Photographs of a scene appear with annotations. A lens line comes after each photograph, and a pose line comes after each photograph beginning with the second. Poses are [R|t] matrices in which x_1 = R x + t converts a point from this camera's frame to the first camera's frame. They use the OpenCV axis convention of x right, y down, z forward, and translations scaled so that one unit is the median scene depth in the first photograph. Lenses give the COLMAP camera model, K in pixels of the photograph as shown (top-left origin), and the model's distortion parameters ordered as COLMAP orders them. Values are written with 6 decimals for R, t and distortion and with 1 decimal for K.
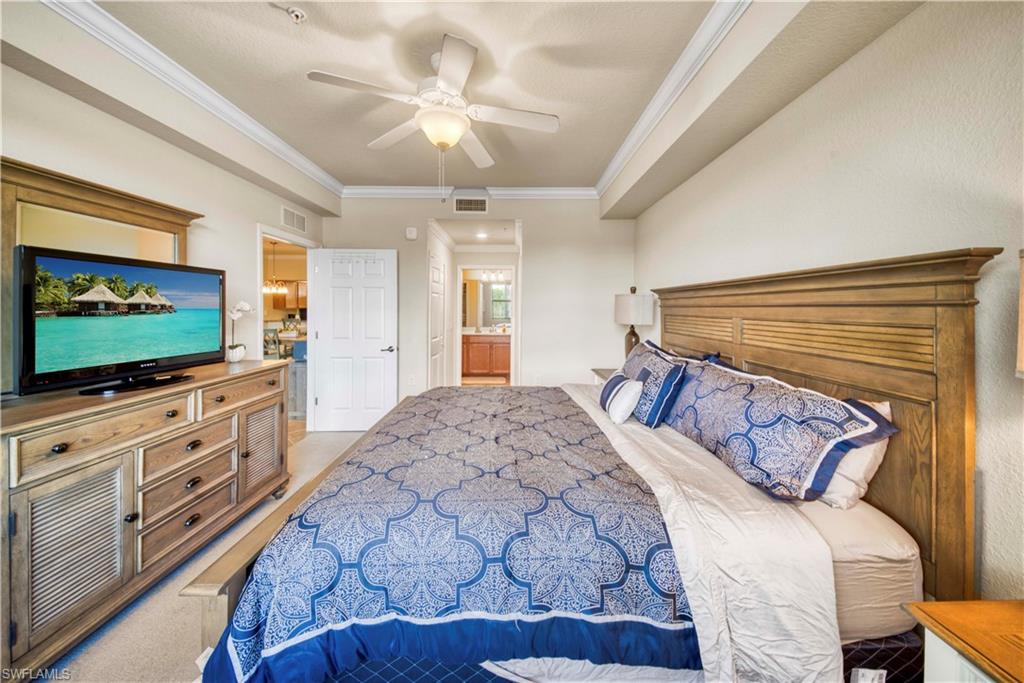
lens RADIAL K [[351.3, 0, 509.4], [0, 351.3, 312.8], [0, 0, 1]] dist [0.022787, -0.000729]
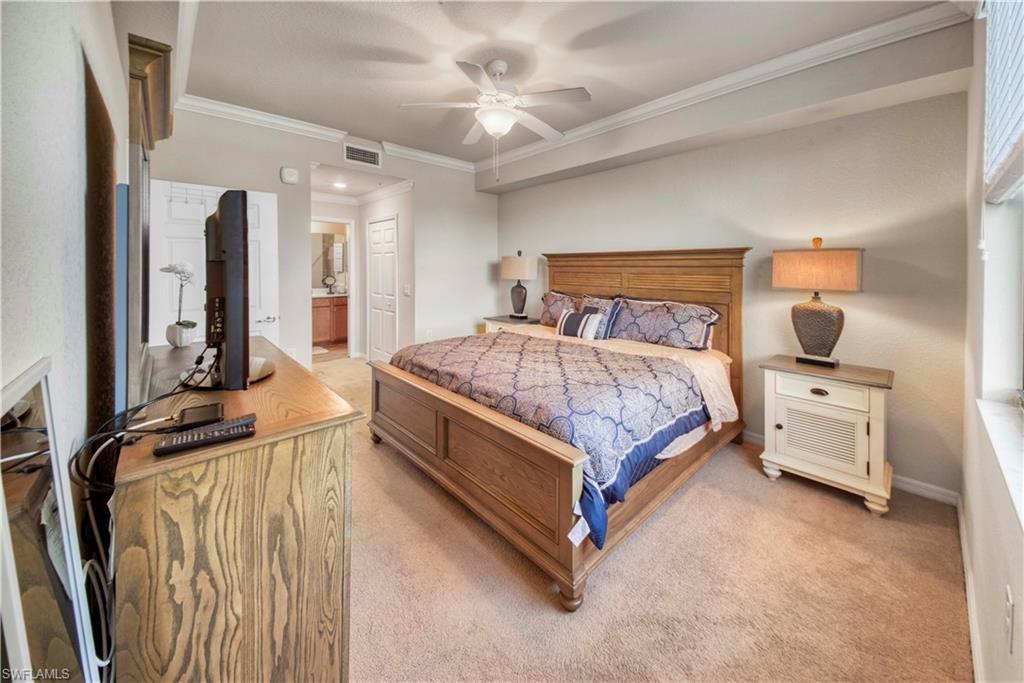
lens RADIAL K [[367.7, 0, 507.1], [0, 367.7, 276.2], [0, 0, 1]] dist [-0.002210, -0.000224]
pose [[0.744614, -0.016264, 0.667297, -0.498545], [0.006728, 0.999835, 0.016861, -0.002135], [-0.667461, -0.008065, 0.744601, 0.021276]]
